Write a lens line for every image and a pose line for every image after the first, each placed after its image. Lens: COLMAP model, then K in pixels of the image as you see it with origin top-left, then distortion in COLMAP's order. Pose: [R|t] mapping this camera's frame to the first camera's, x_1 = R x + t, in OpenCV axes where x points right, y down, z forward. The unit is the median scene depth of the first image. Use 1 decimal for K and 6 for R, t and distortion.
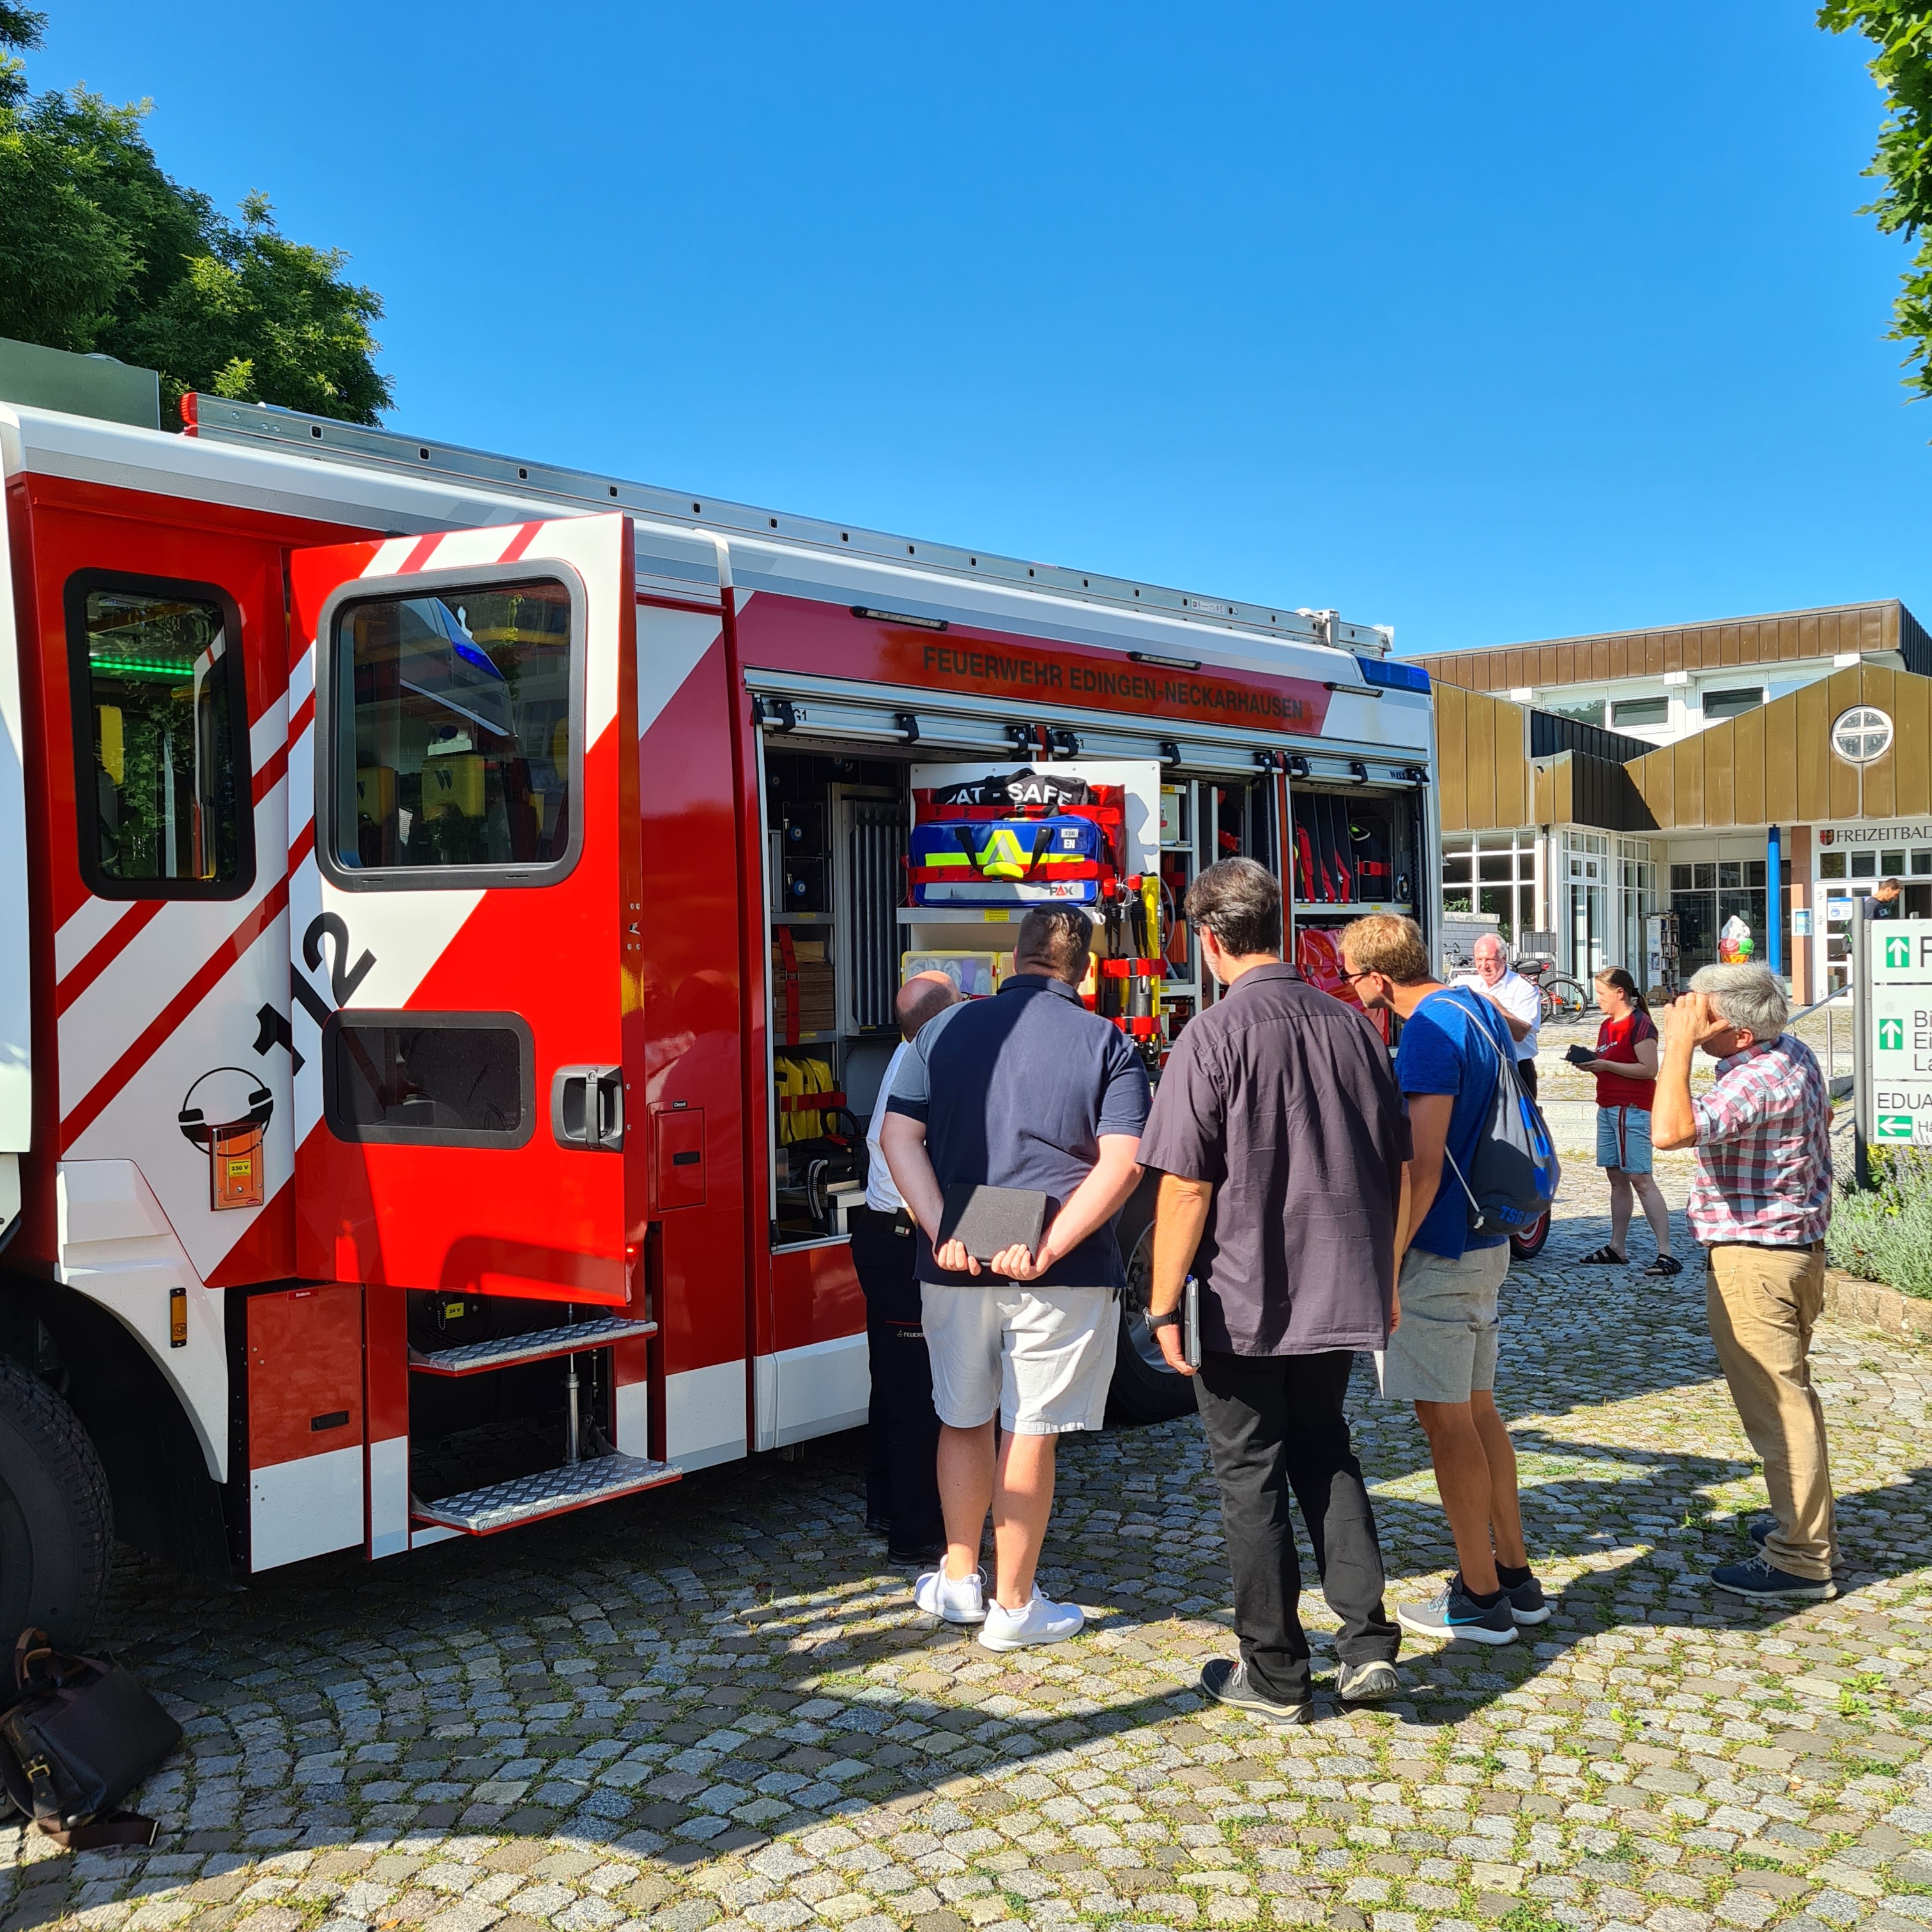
lens RADIAL K [[1969.1, 0, 966.2], [0, 1969.1, 1005.0], [0, 0, 1]] dist [0.041503, 0.017701]
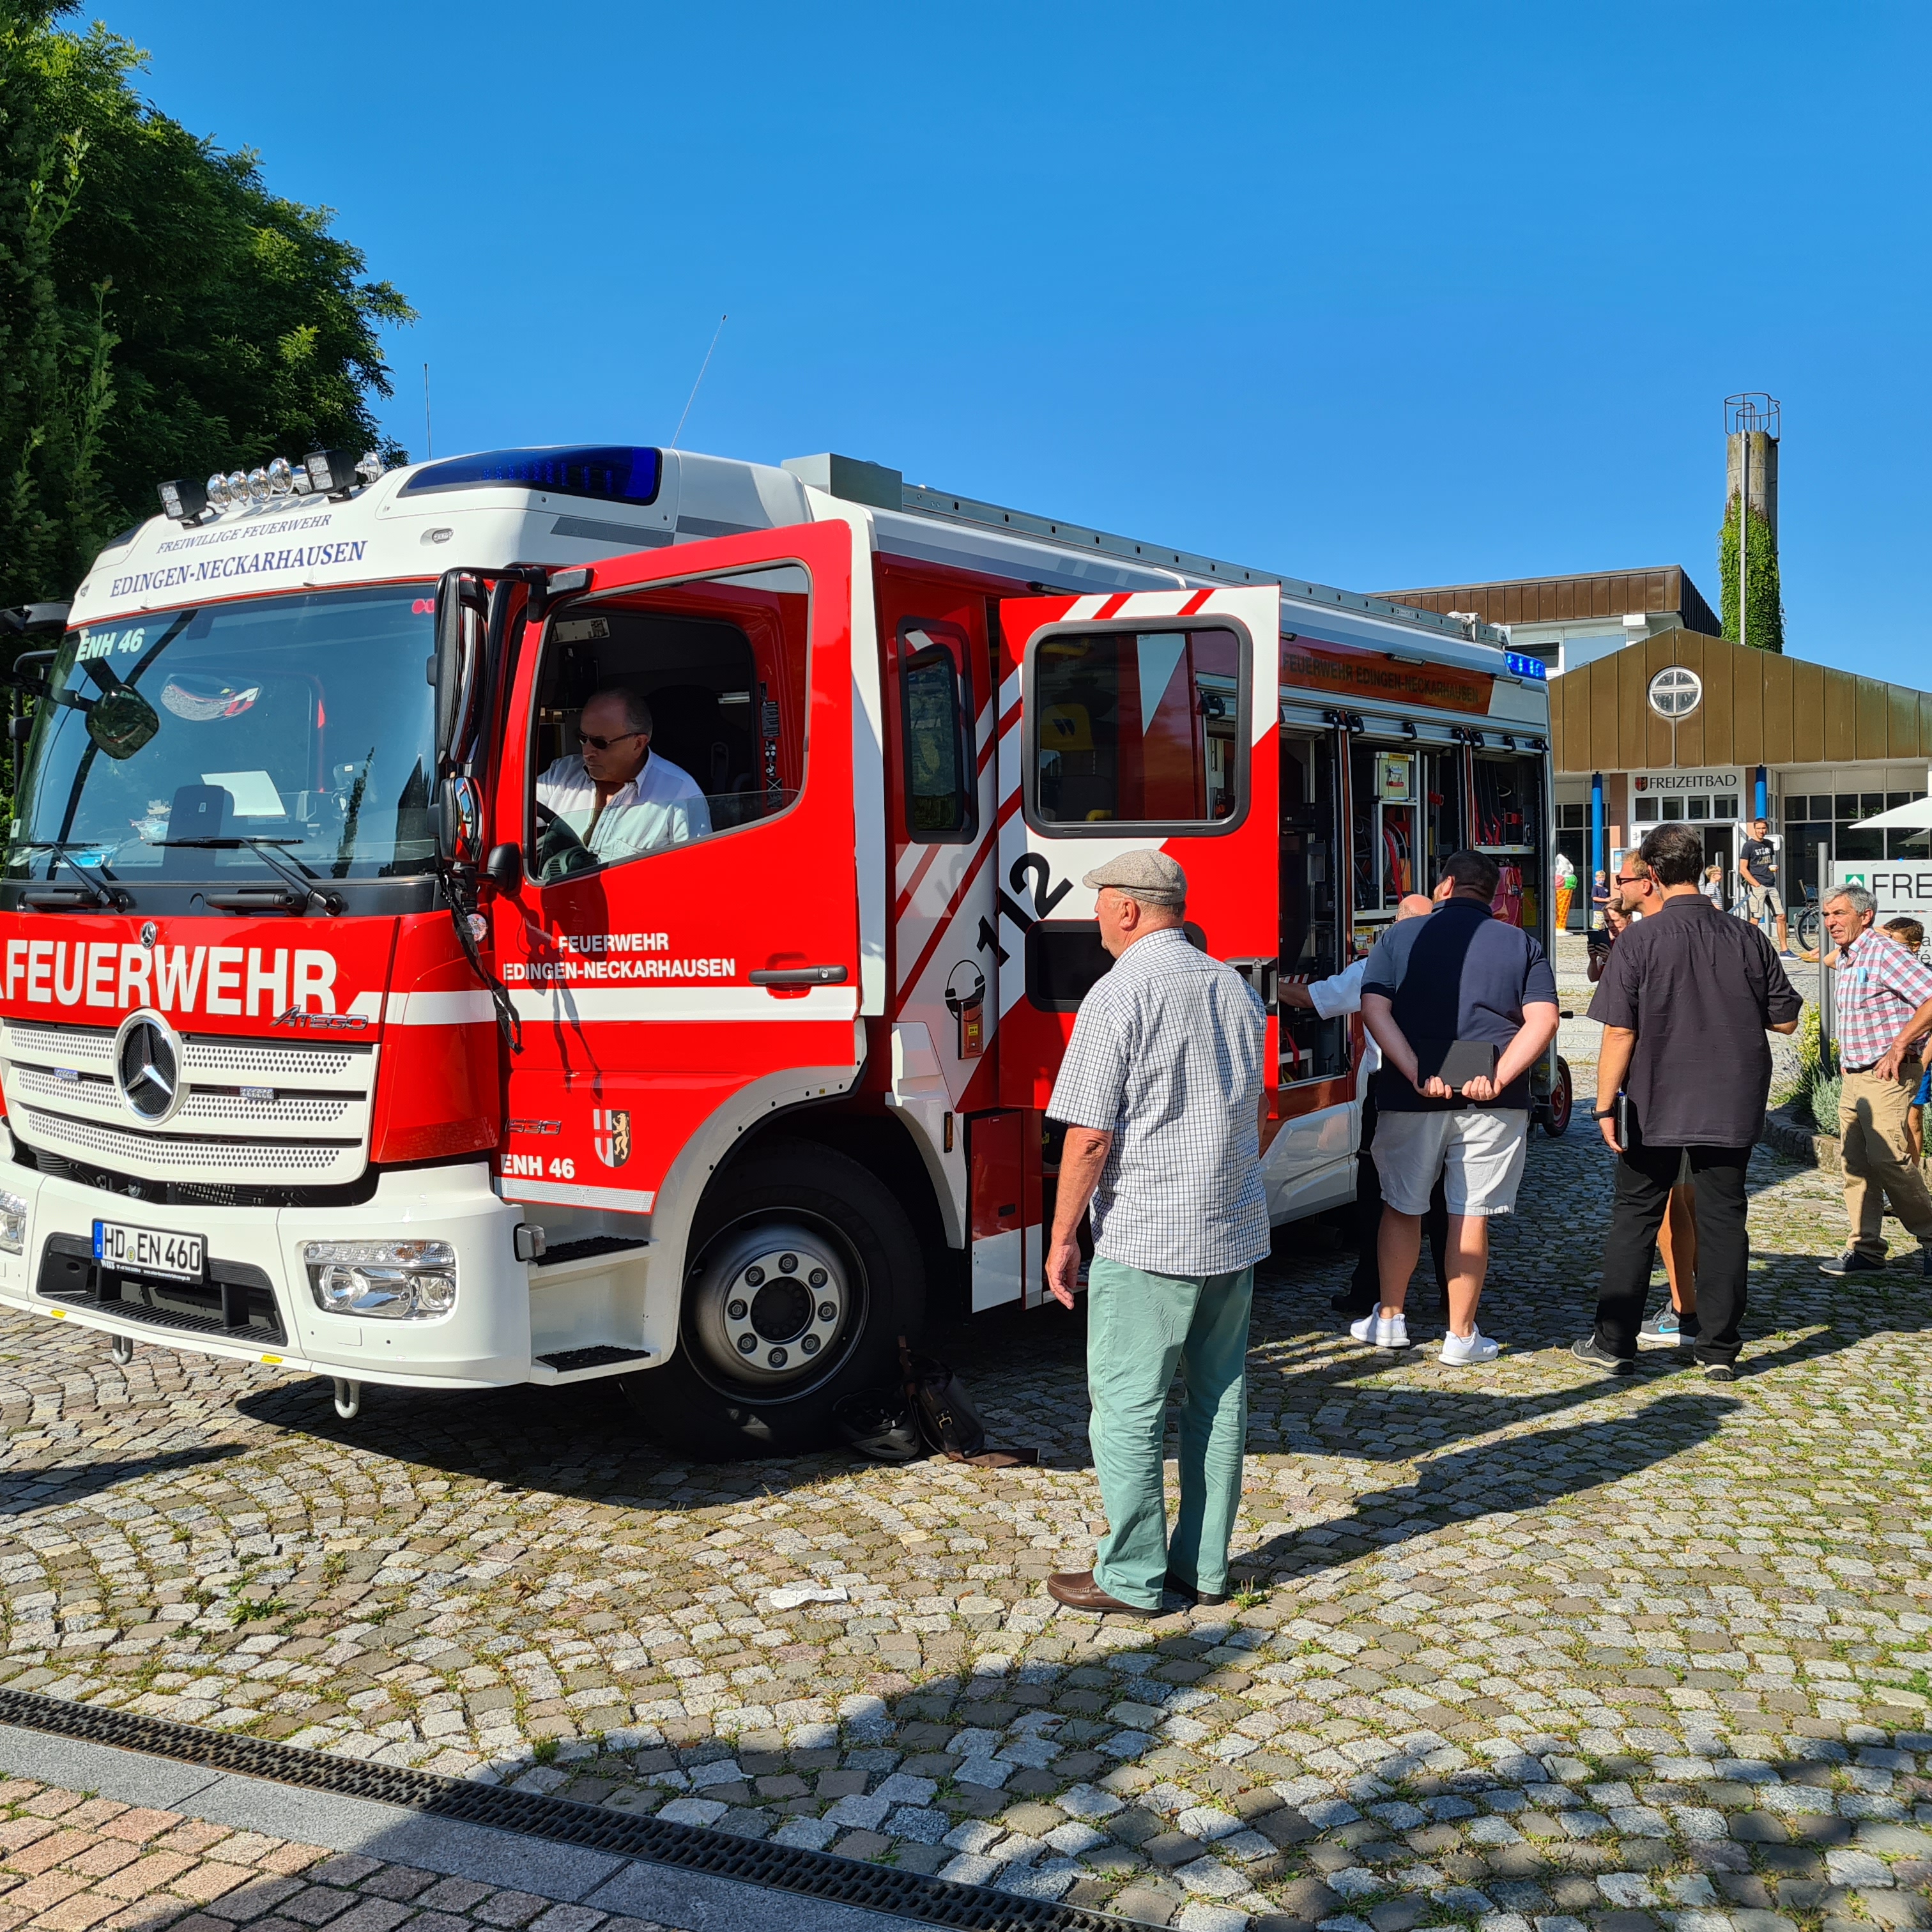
lens RADIAL K [[1969.1, 0, 966.2], [0, 1969.1, 1005.0], [0, 0, 1]] dist [0.041503, 0.017701]
pose [[0.992587, -0.005580, 0.121408, -0.540545], [0.001581, 0.999454, 0.033008, 0.016600], [-0.121525, -0.032571, 0.992054, -0.420881]]
